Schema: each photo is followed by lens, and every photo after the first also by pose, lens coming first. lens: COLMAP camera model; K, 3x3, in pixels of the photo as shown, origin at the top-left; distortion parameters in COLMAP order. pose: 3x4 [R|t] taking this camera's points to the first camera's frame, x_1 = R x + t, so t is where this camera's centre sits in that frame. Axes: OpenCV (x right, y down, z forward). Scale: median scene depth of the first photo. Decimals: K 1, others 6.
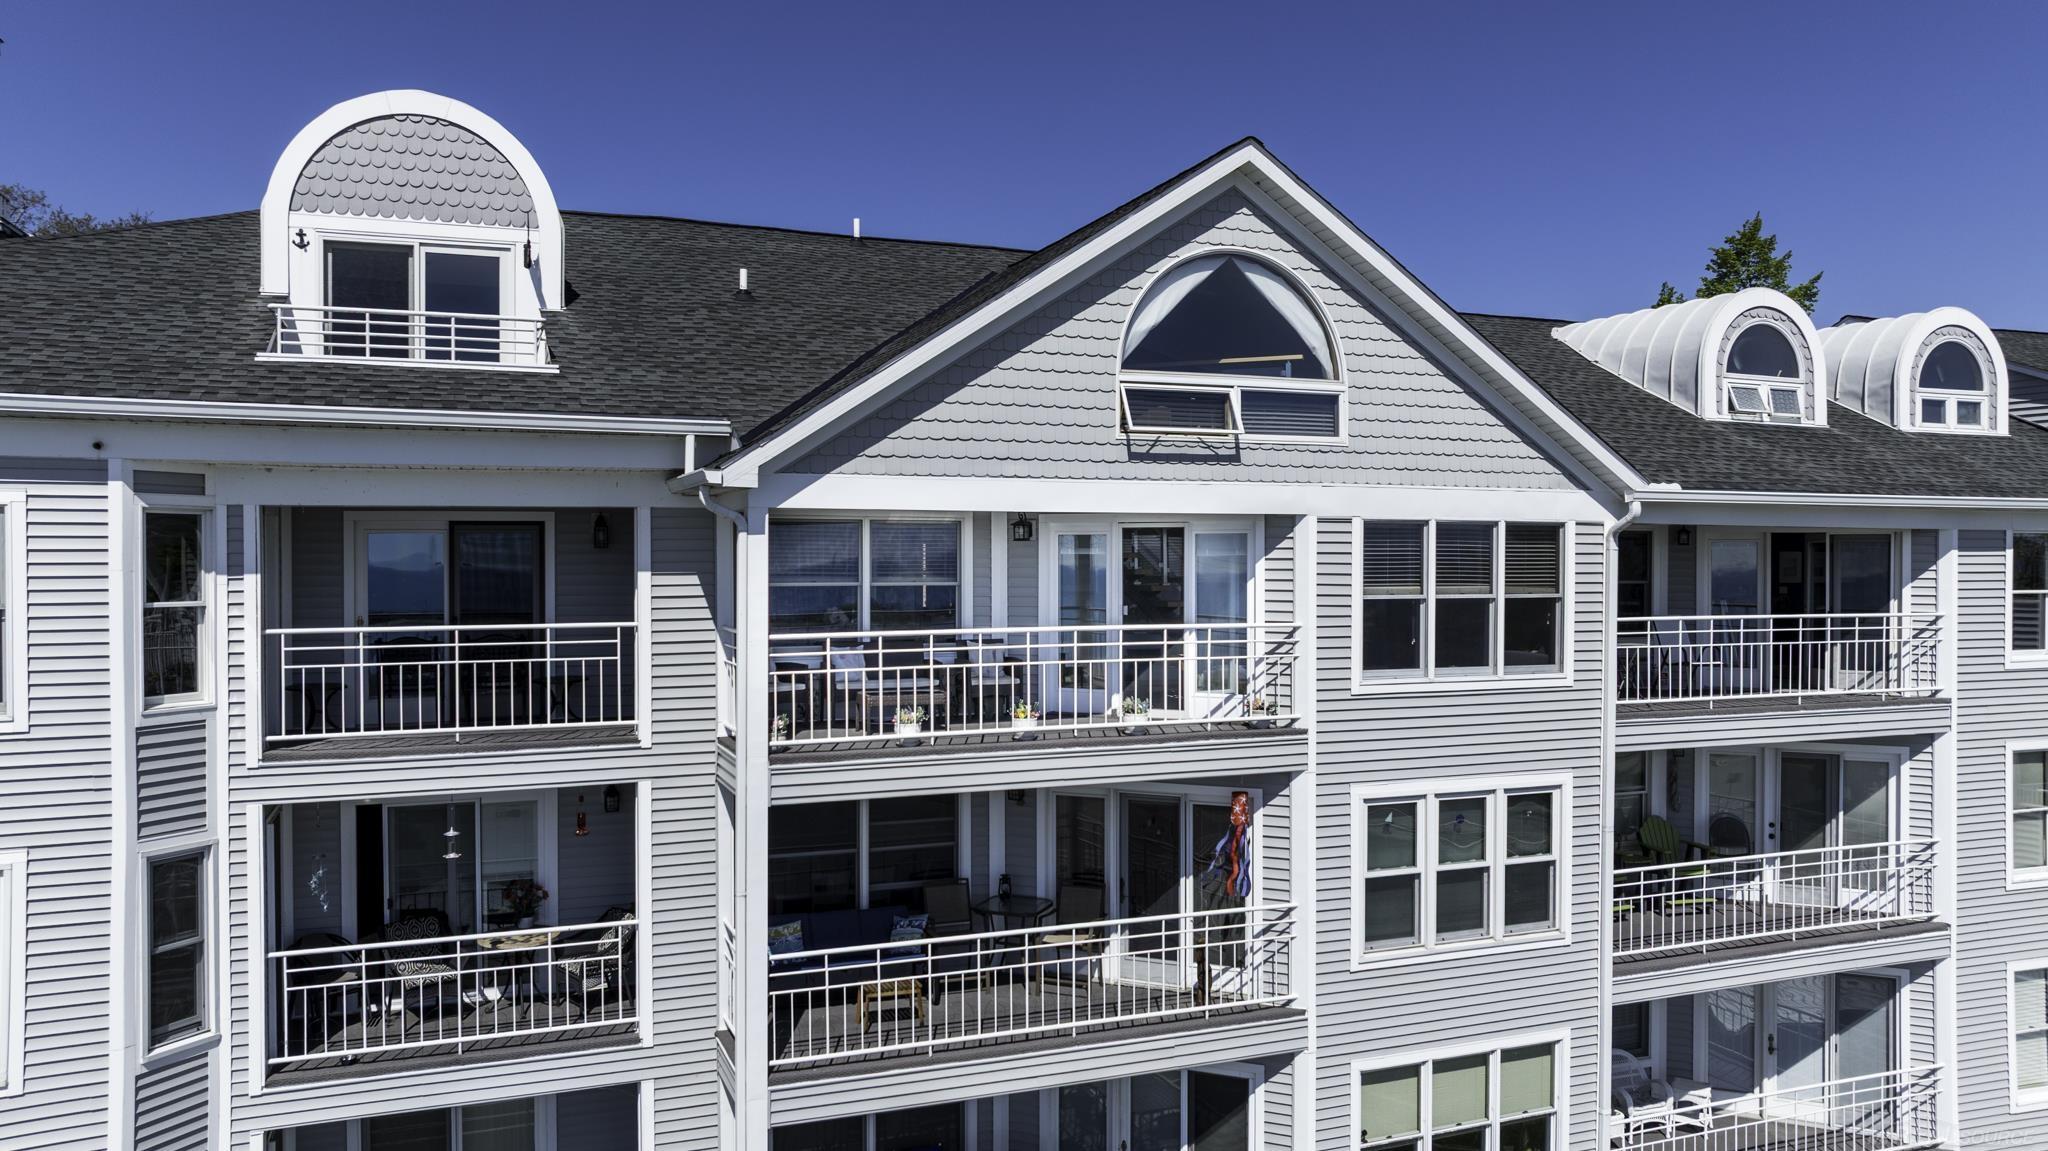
lens RADIAL K [[1468.6, 0, 1035.0], [0, 1468.6, 547.4], [0, 0, 1]] dist [-0.022496, 0.010129]
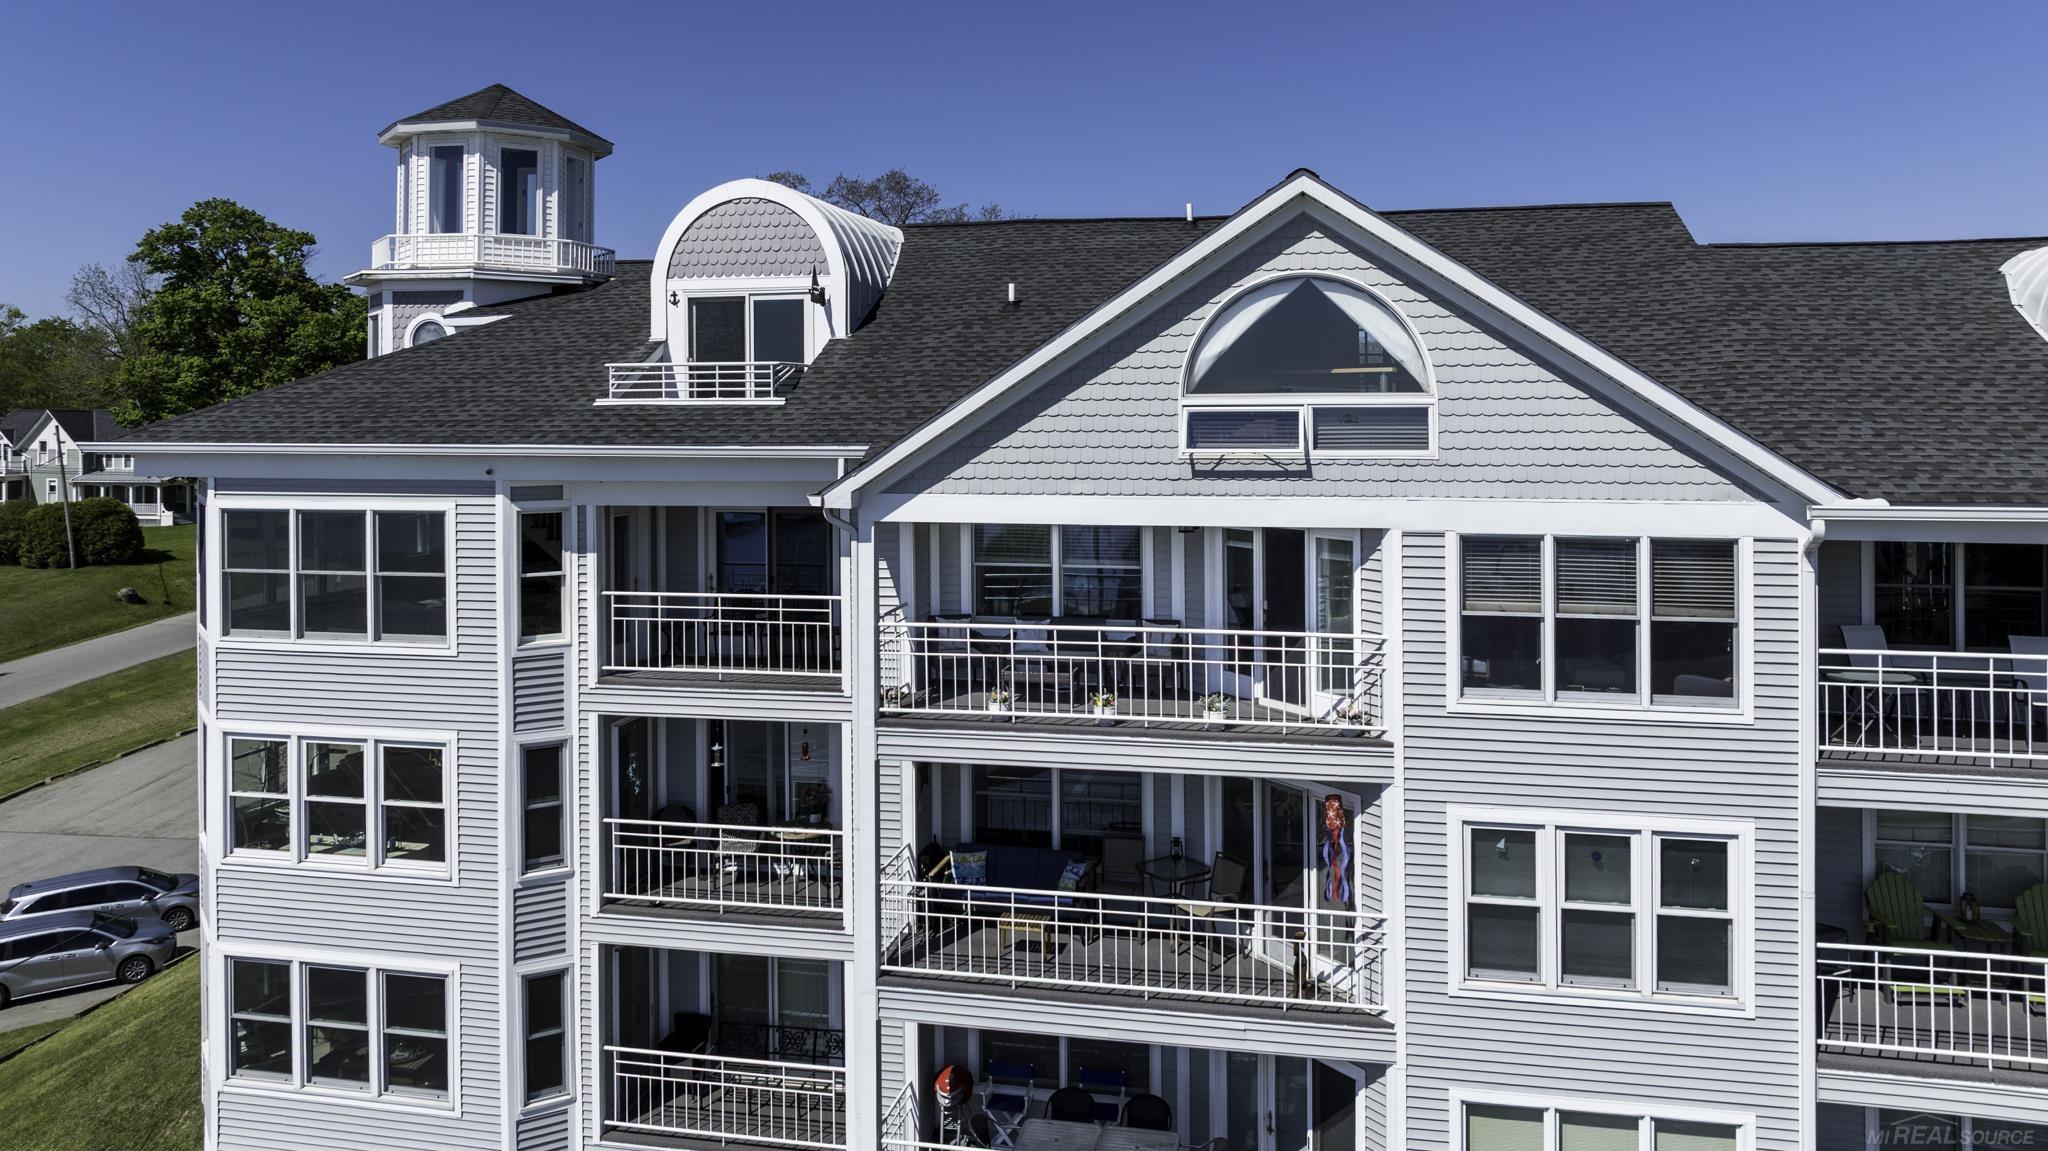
lens RADIAL K [[1468.6, 0, 1025.2], [0, 1468.6, 369.5], [0, 0, 1]] dist [-0.022496, 0.010129]
pose [[0.831432, -0.015436, -0.555412, 0.535104], [0.008026, 0.999843, -0.015773, -0.117012], [0.555568, 0.008657, 0.831426, 0.027474]]
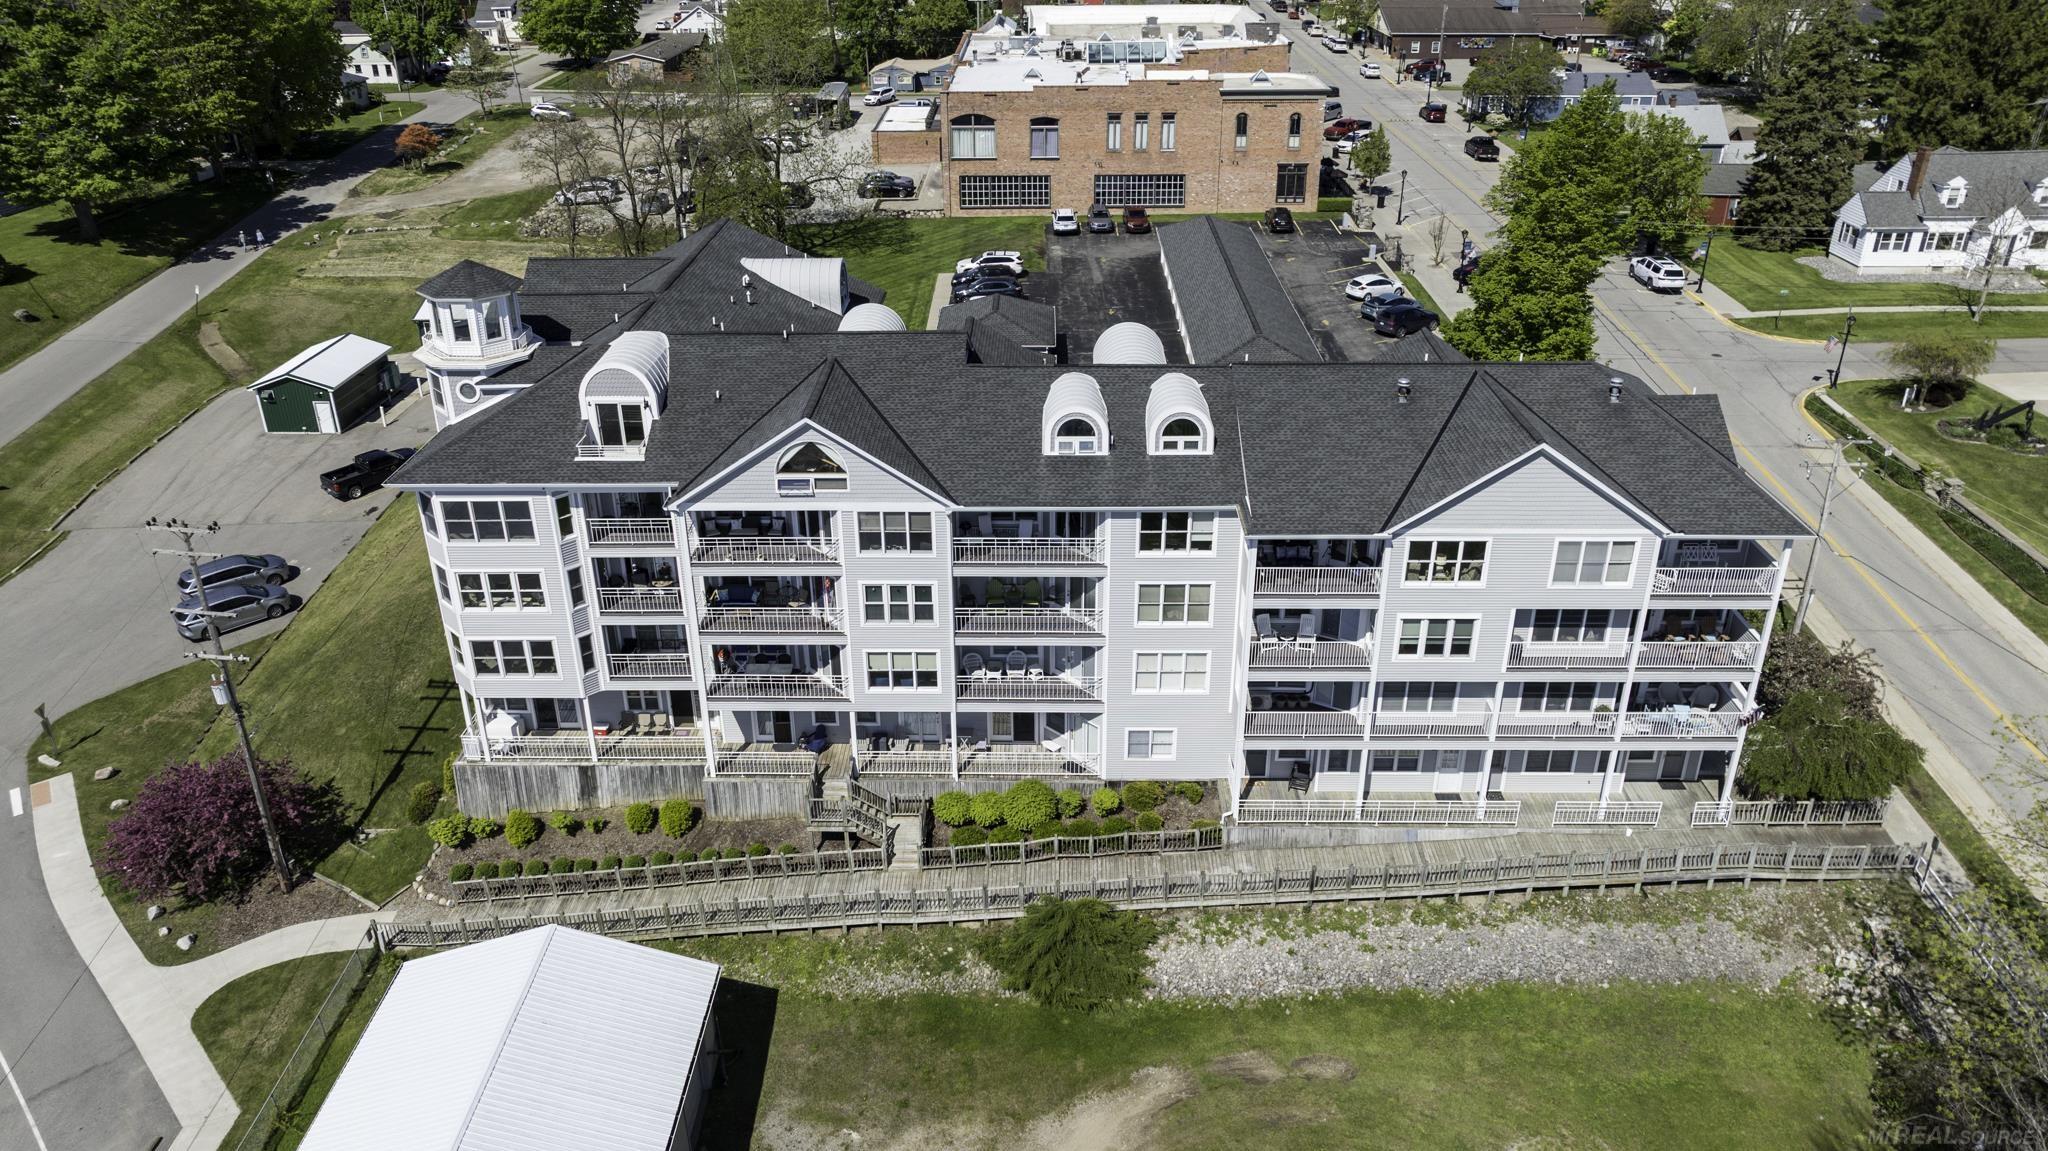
lens RADIAL K [[1468.6, 0, 1015.0], [0, 1468.6, 545.5], [0, 0, 1]] dist [-0.022496, 0.010129]
pose [[0.918986, 0.159976, -0.360377, 1.834417], [0.014914, 0.899234, 0.437215, -1.459287], [0.394007, -0.407169, 0.823998, -1.731203]]
